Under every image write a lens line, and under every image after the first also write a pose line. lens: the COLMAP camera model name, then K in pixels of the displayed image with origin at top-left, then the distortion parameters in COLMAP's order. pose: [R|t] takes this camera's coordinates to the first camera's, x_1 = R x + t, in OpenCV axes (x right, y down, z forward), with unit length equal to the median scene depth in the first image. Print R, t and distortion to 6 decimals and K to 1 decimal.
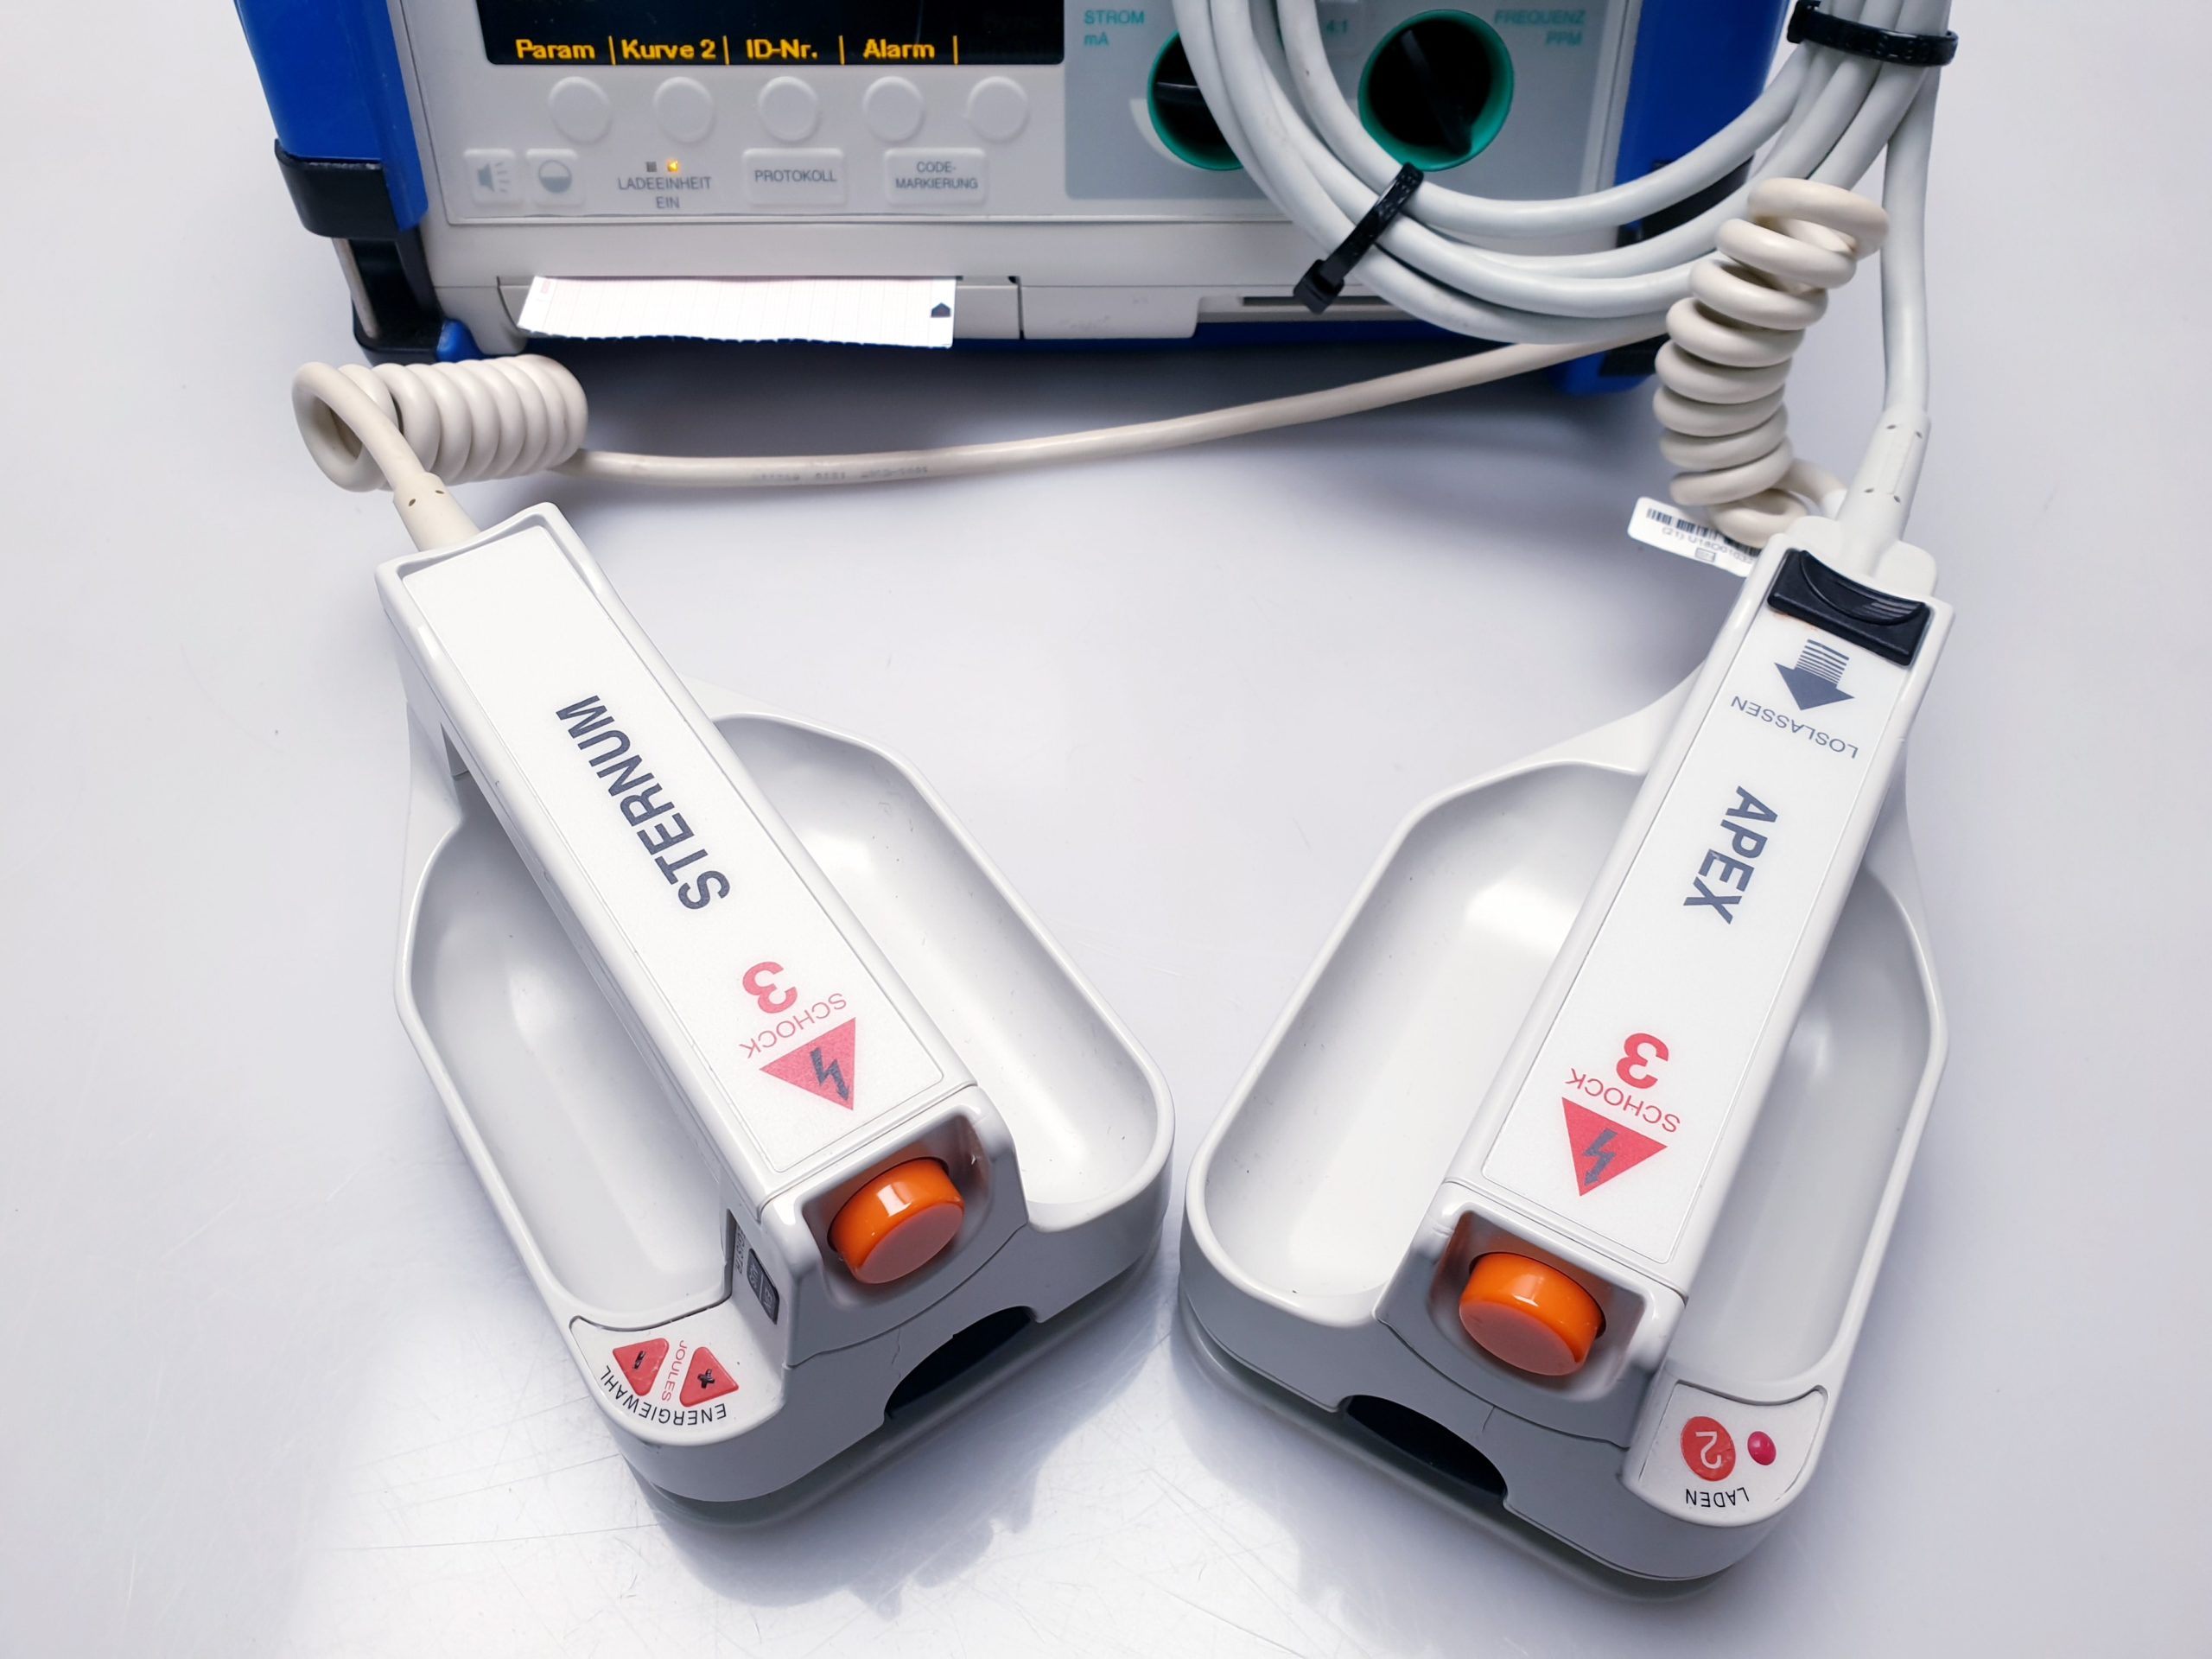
lens RADIAL K [[1786.9, 0, 1096.5], [0, 1786.9, 801.5], [0, 0, 1]] dist [-0.048846, 0.059689]
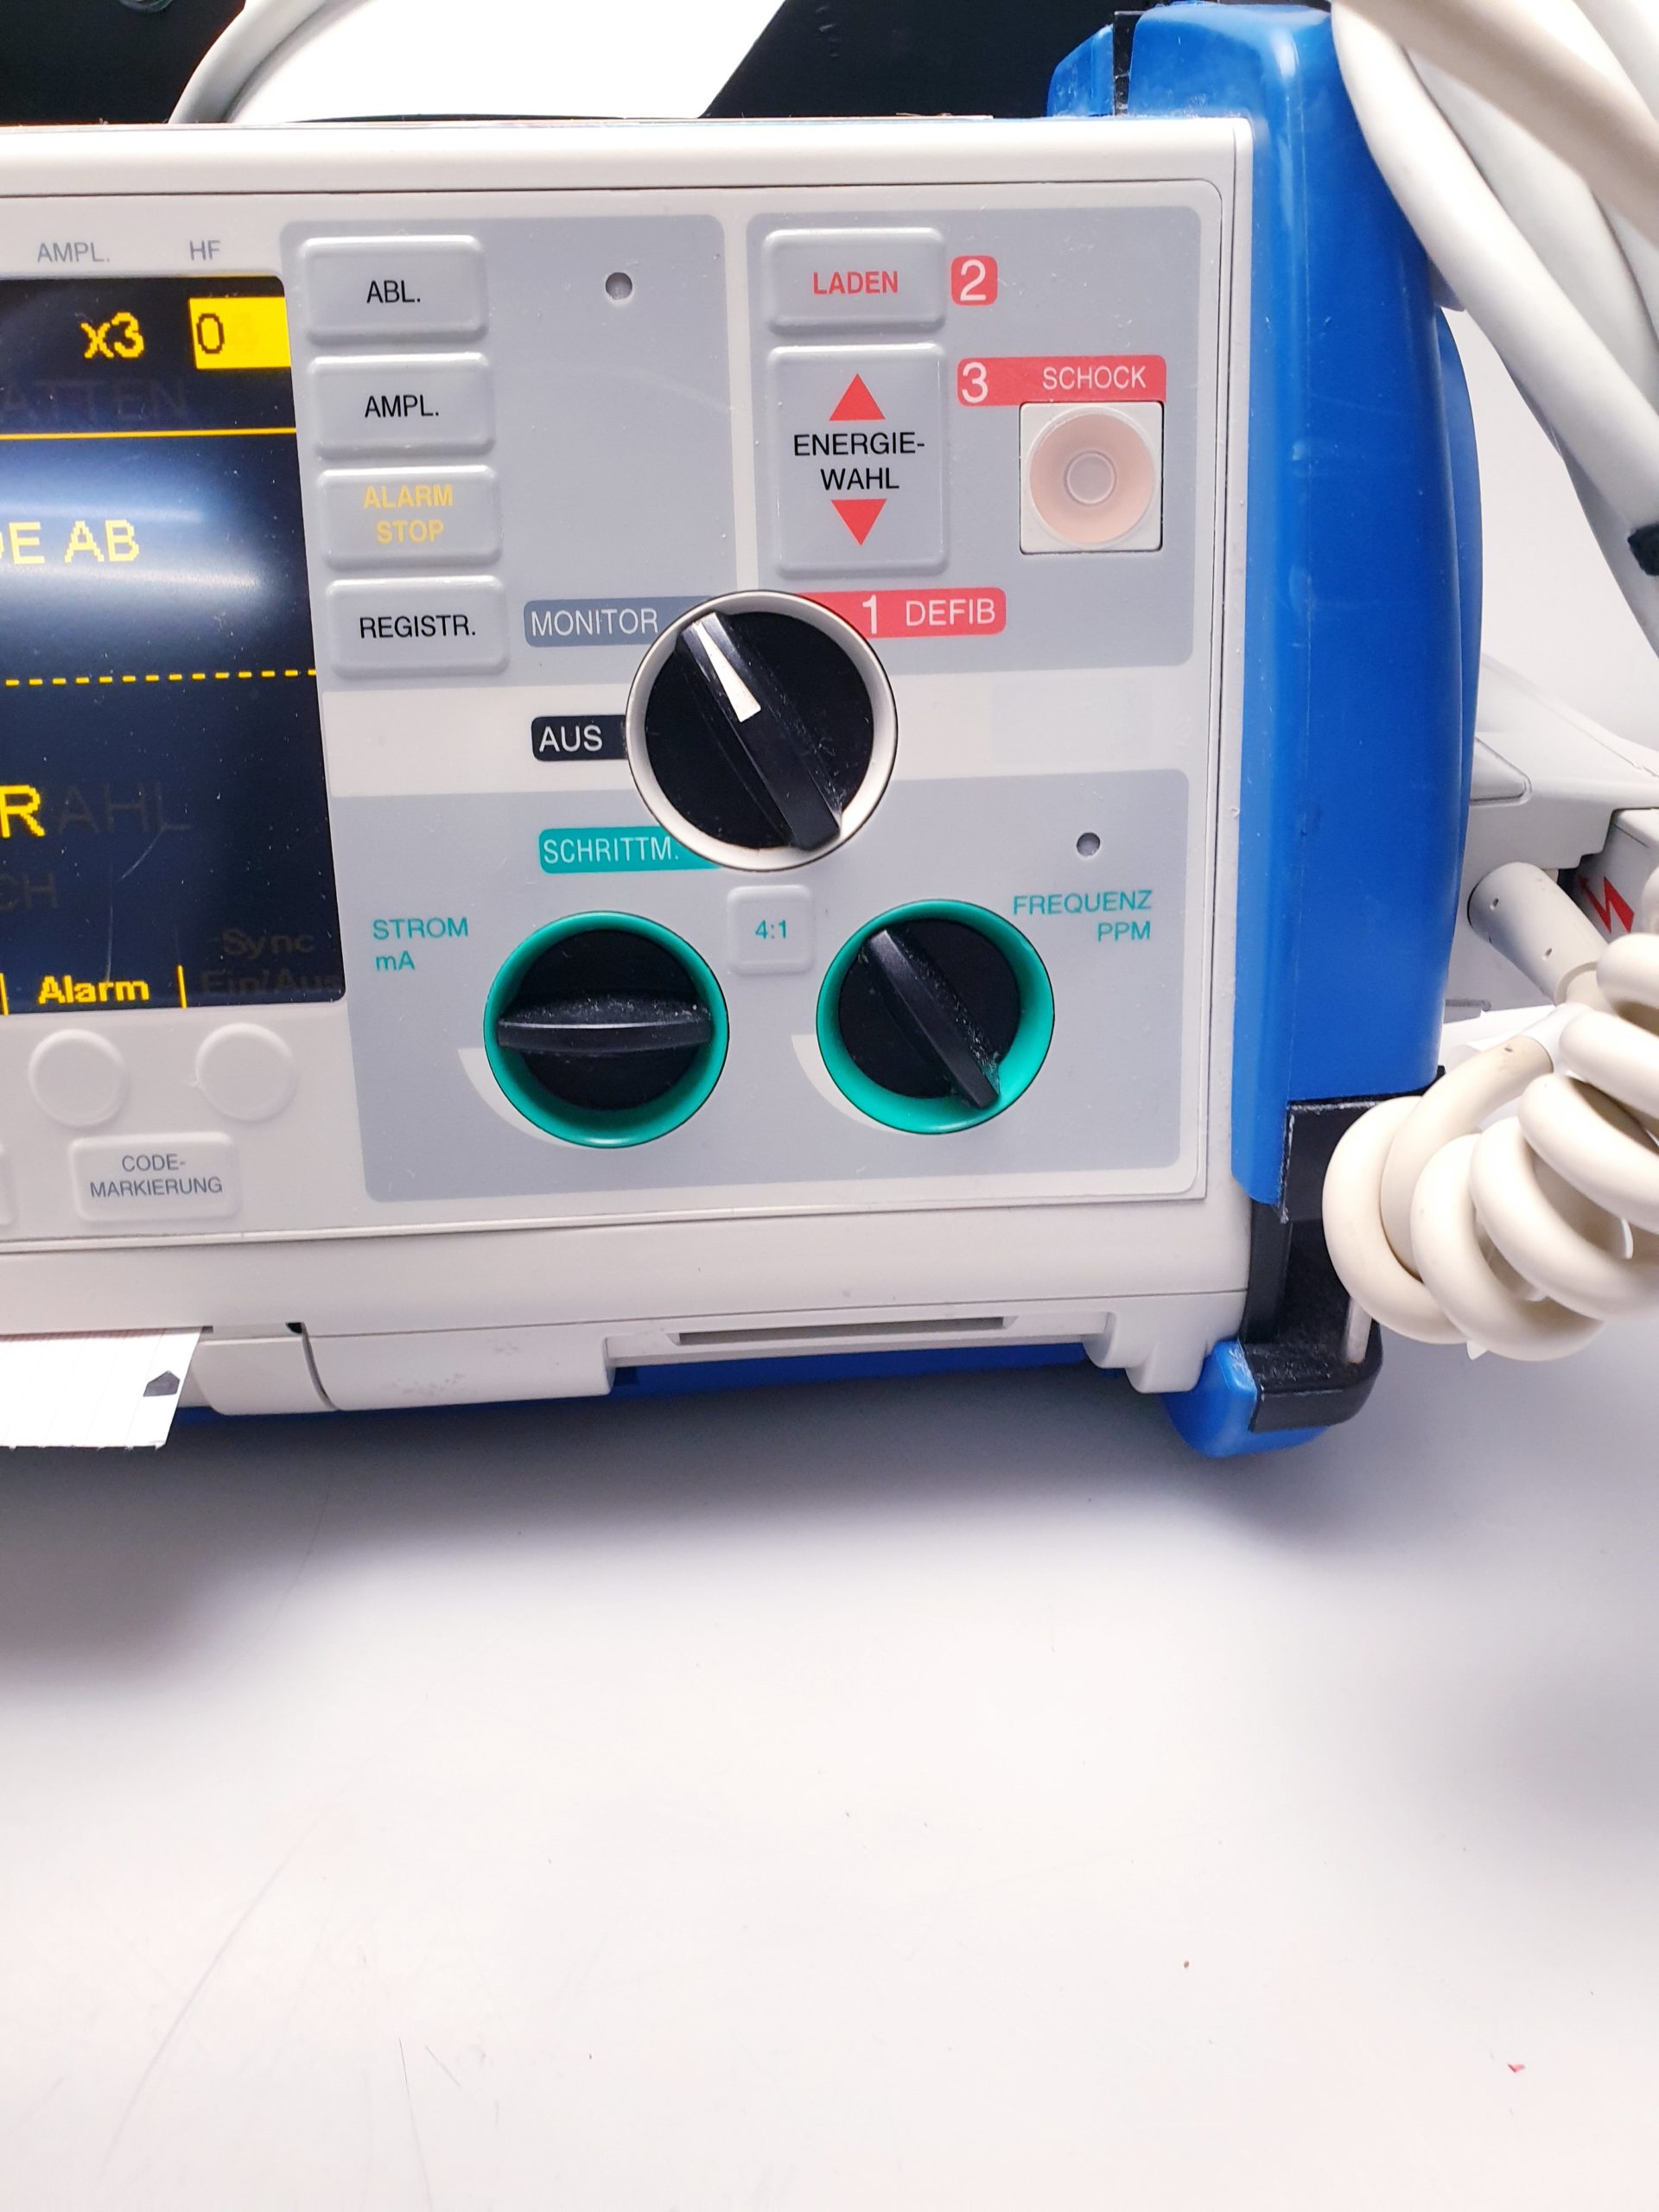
lens RADIAL K [[1696.4, 0, 829.5], [0, 1696.4, 1106.0], [0, 0, 1]] dist [-0.005262, -0.035869]
pose [[0.998583, -0.041189, 0.033705, 0.130634], [0.050520, 0.932788, -0.356868, -0.152917], [-0.016740, 0.358065, 0.933546, 0.438480]]
